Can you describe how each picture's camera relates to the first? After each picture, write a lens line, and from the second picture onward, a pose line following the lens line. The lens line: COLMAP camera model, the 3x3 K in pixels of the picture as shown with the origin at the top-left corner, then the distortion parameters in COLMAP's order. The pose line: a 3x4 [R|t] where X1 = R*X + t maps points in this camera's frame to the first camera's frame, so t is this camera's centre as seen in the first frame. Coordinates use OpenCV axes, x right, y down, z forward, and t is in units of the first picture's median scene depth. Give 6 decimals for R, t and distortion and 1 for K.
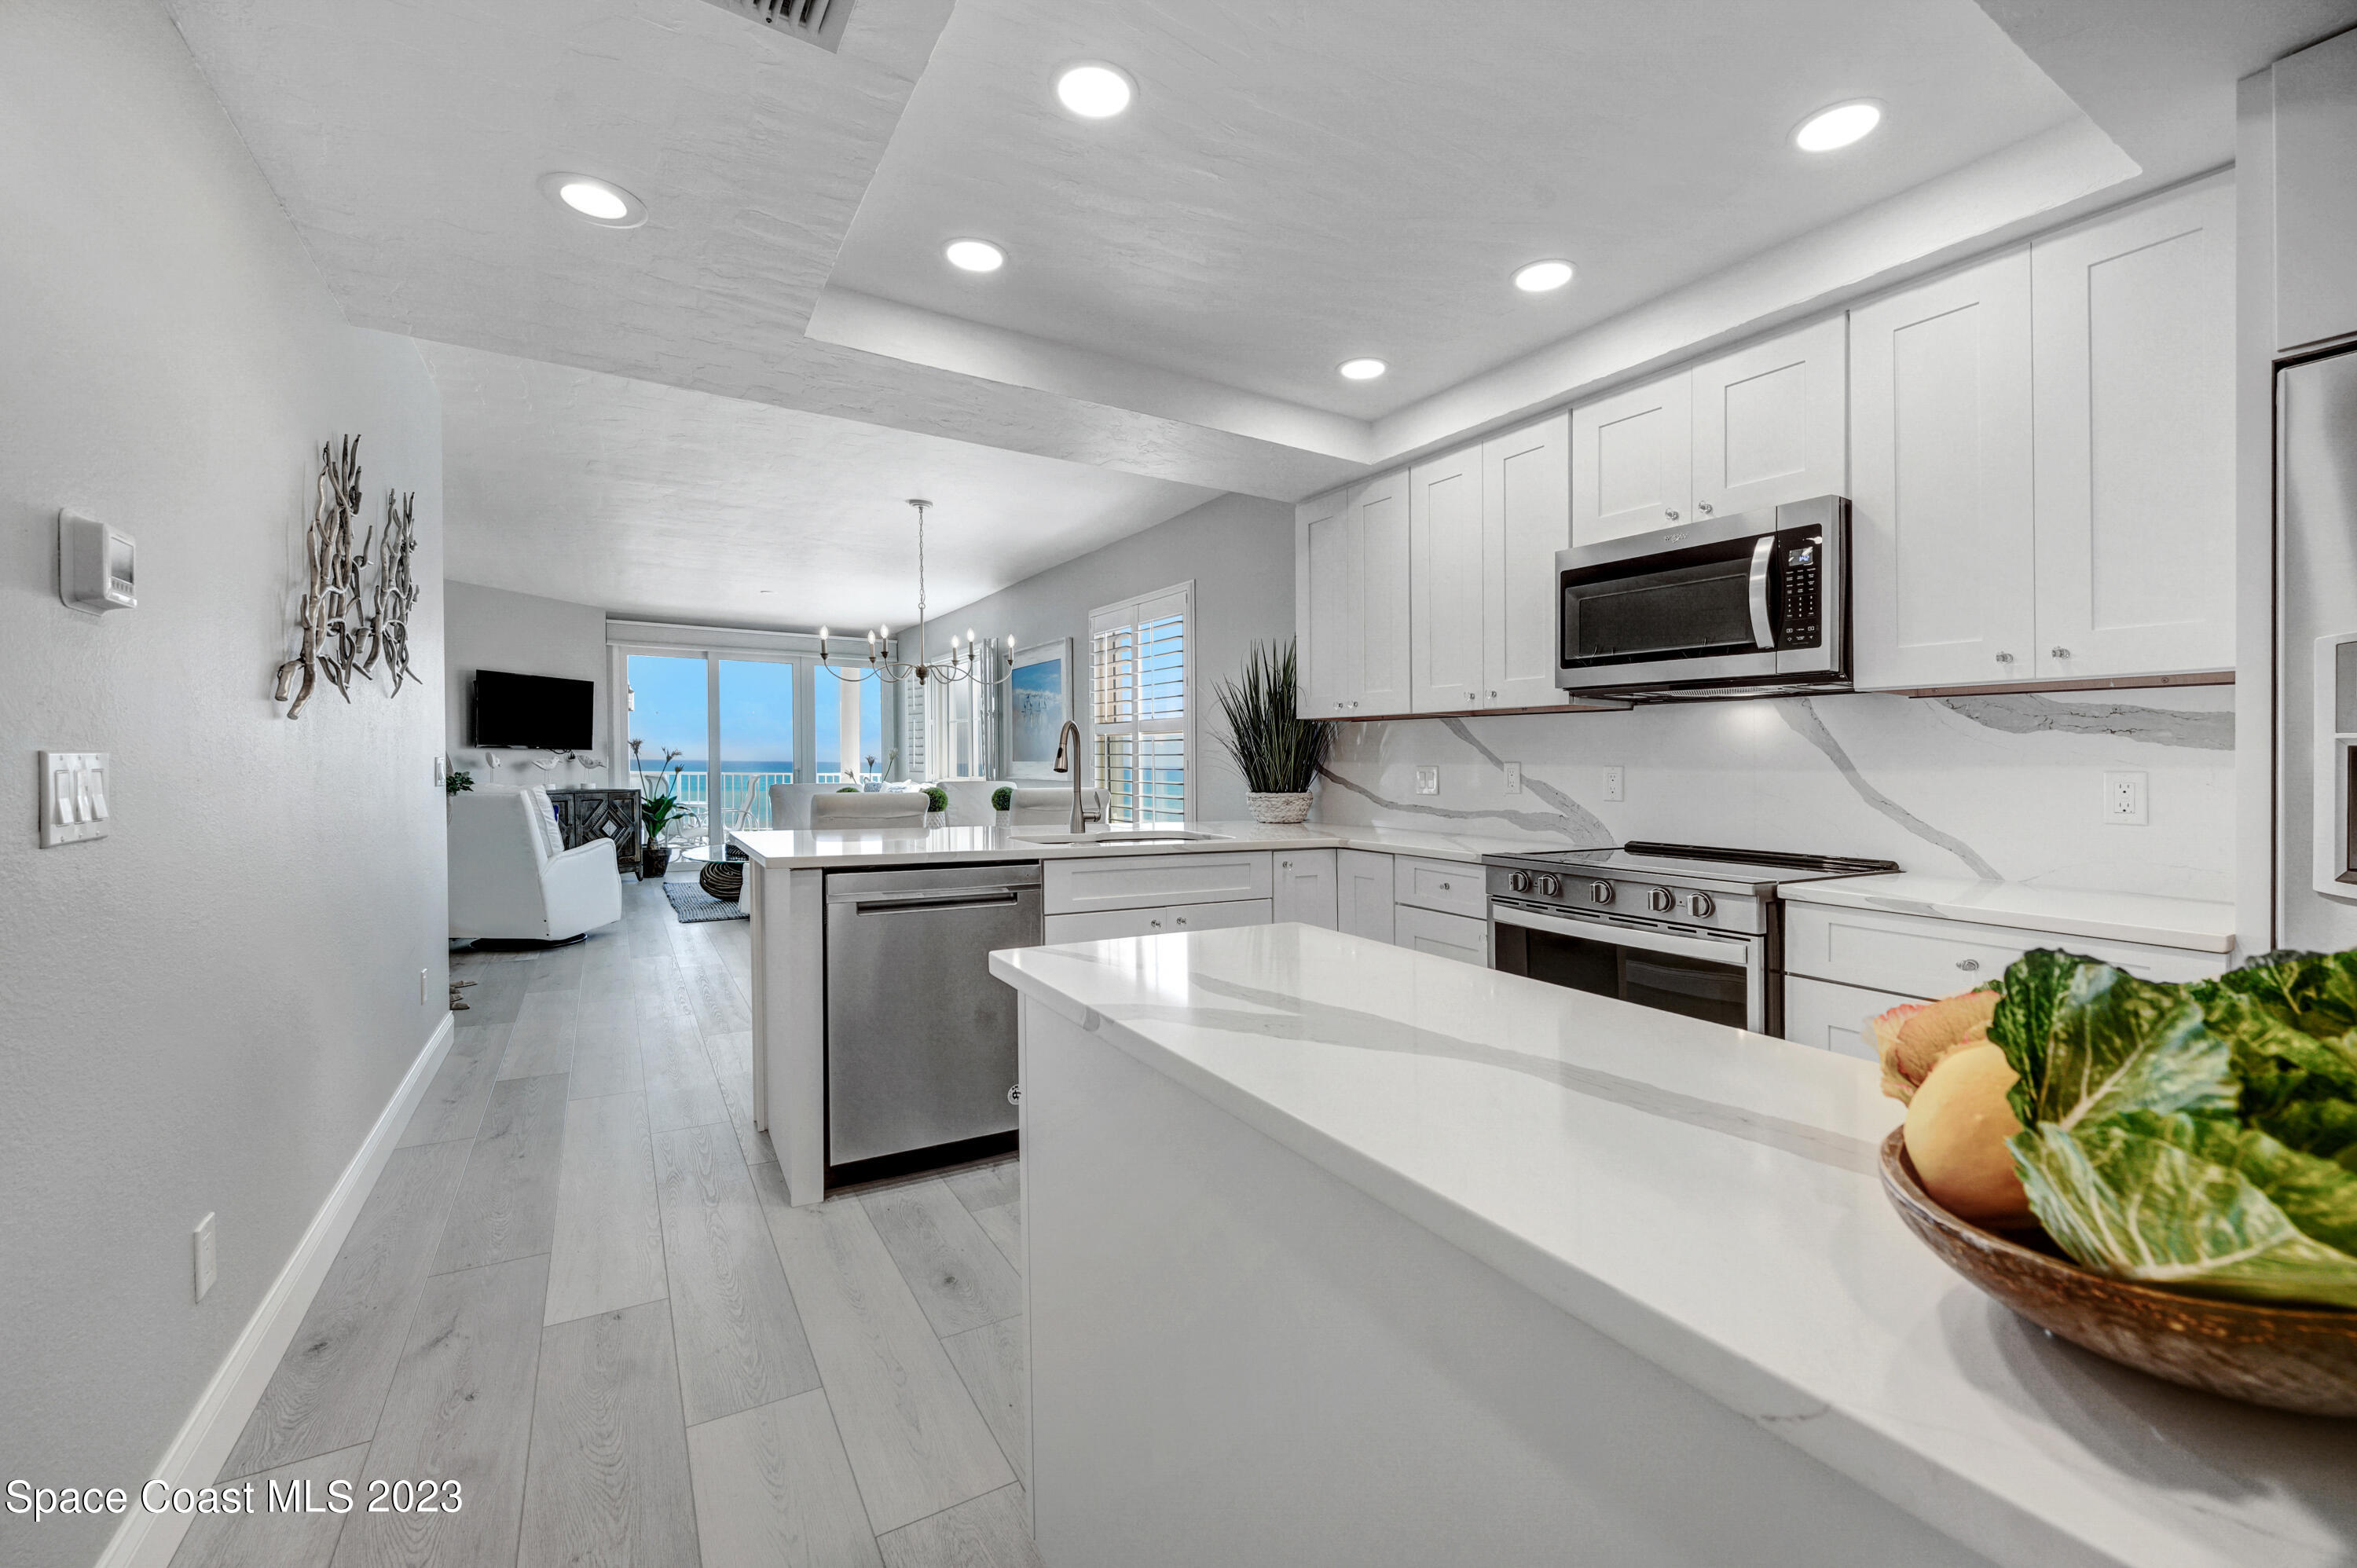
lens RADIAL K [[945.0, 0, 1178.1], [0, 945.0, 769.4], [0, 0, 1]] dist [0.002783, 0.000270]
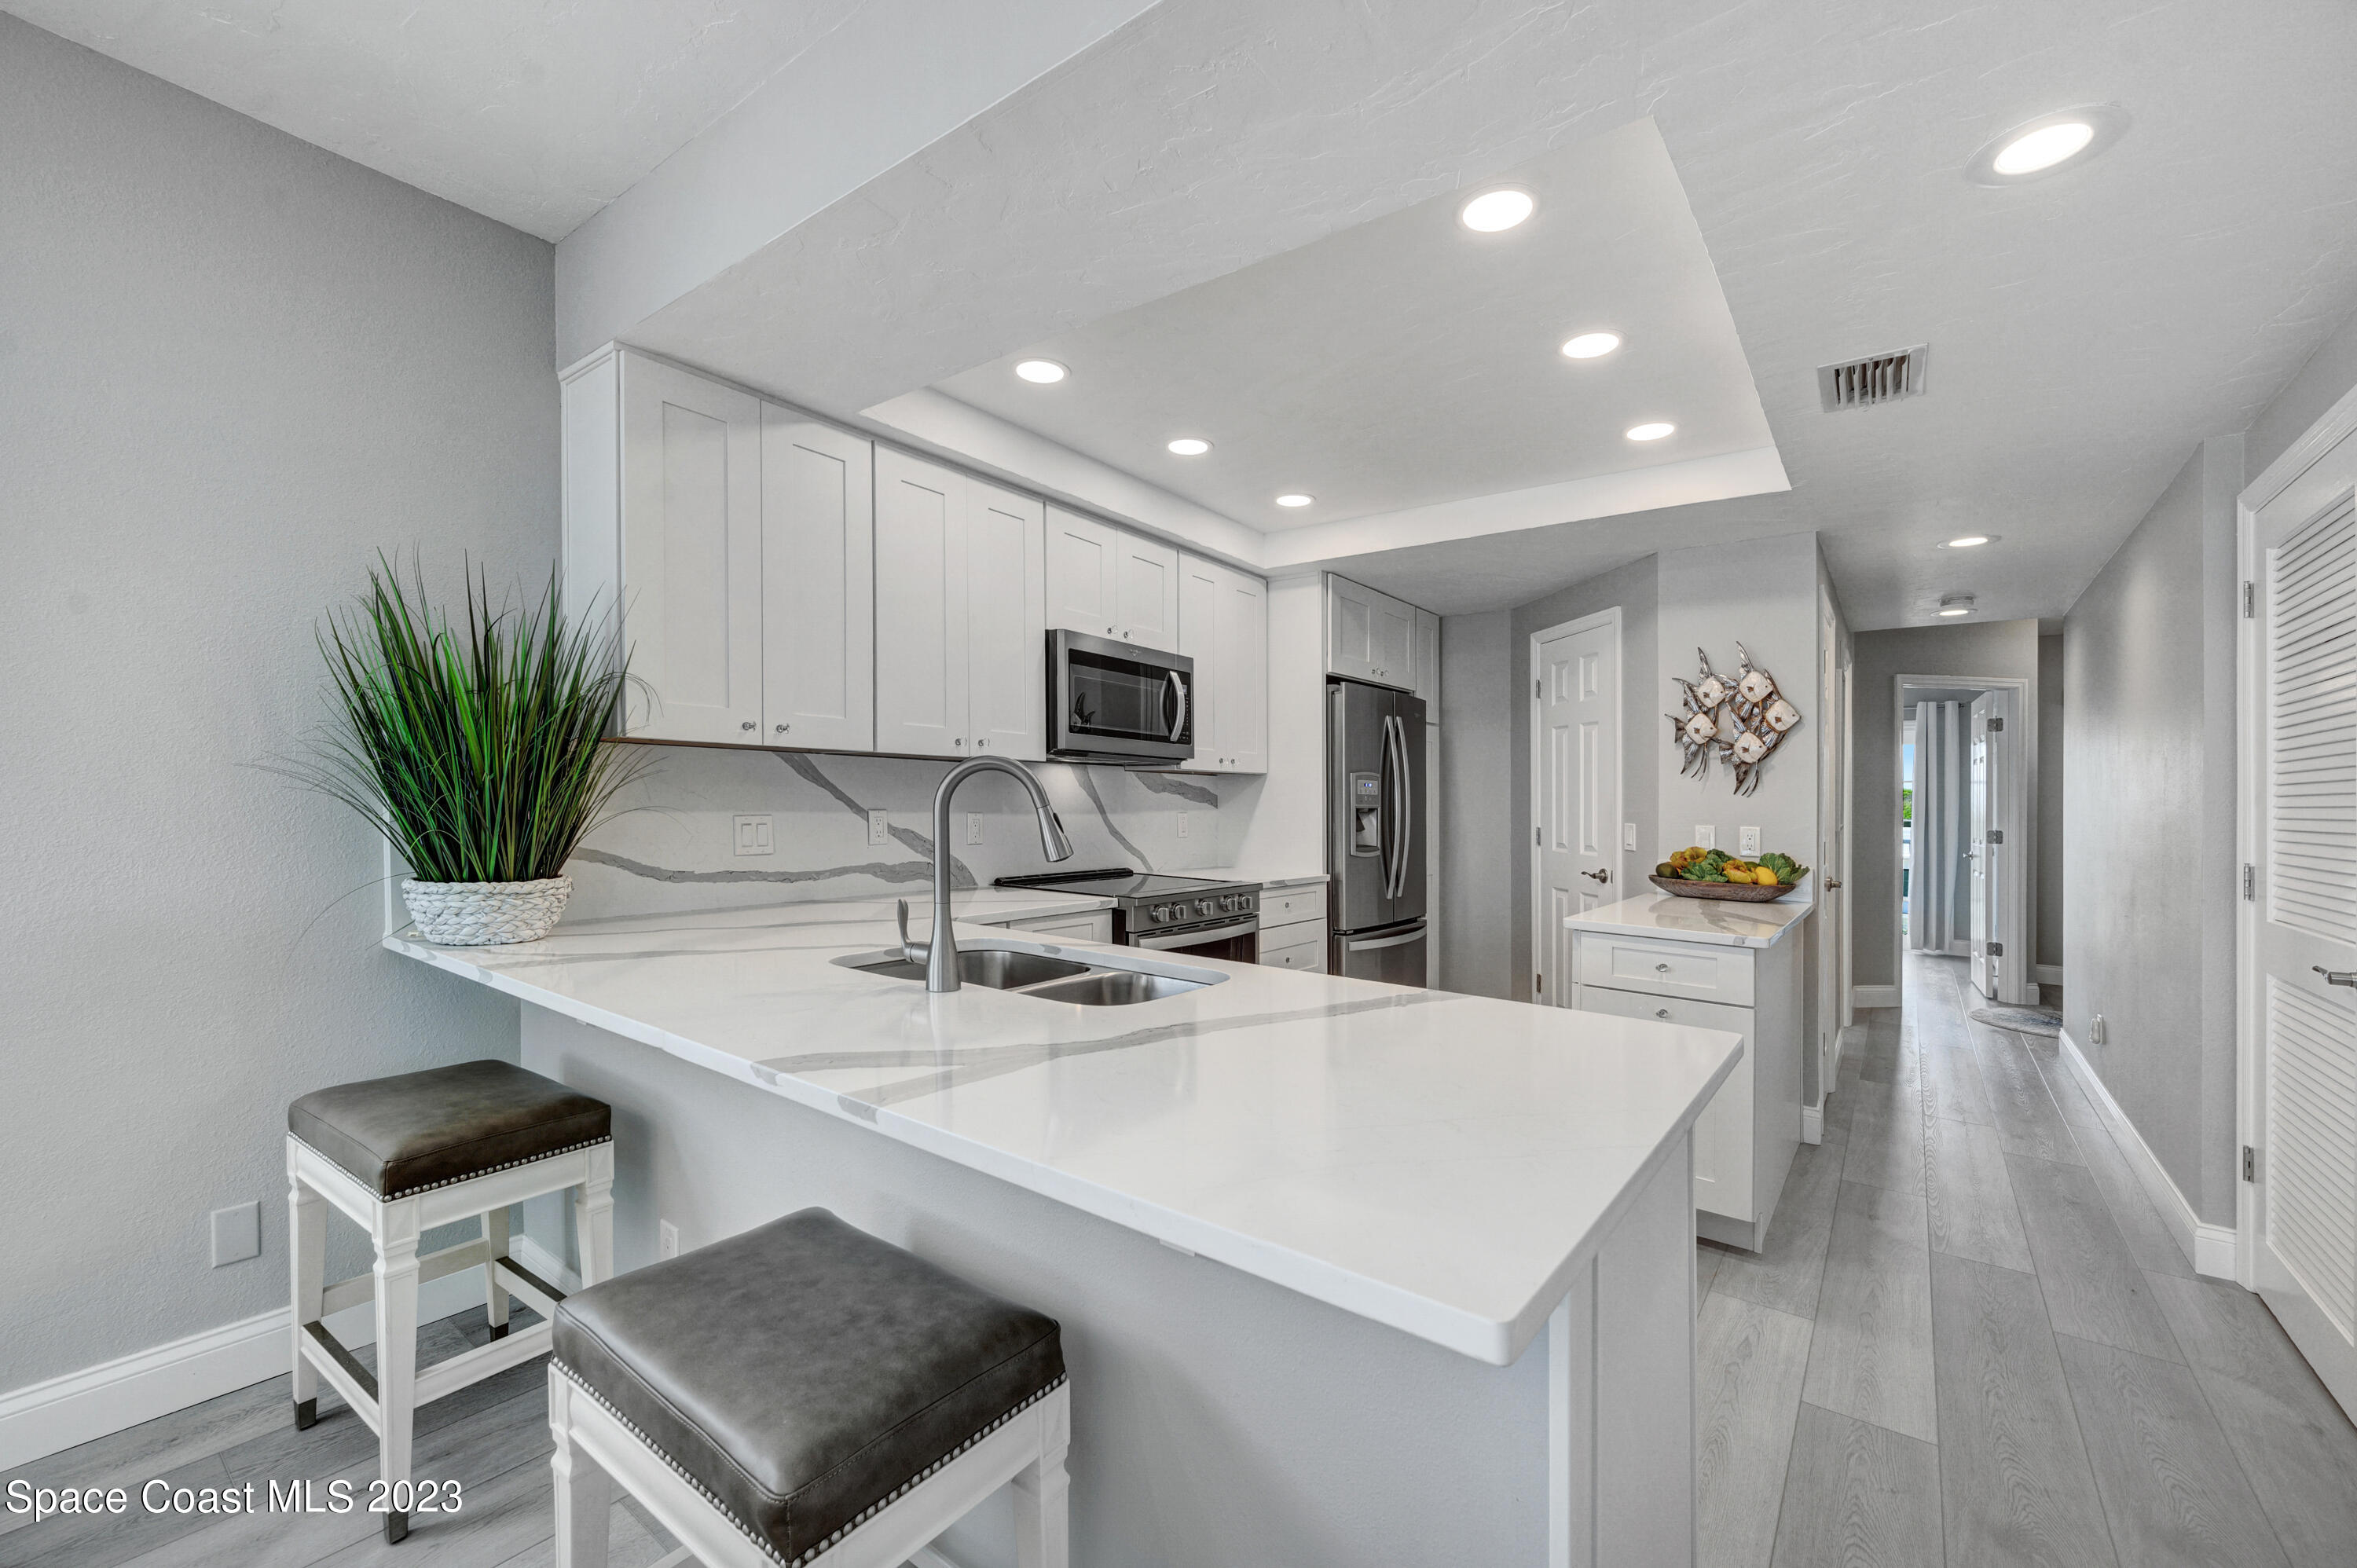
lens RADIAL K [[950.2, 0, 1217.8], [0, 950.2, 800.7], [0, 0, 1]] dist [-0.001104, 0.000181]
pose [[-0.389723, -0.010870, 0.920868, -0.492723], [-0.008077, 0.999932, 0.008385, -0.021529], [-0.920897, -0.004170, -0.389785, 0.850291]]
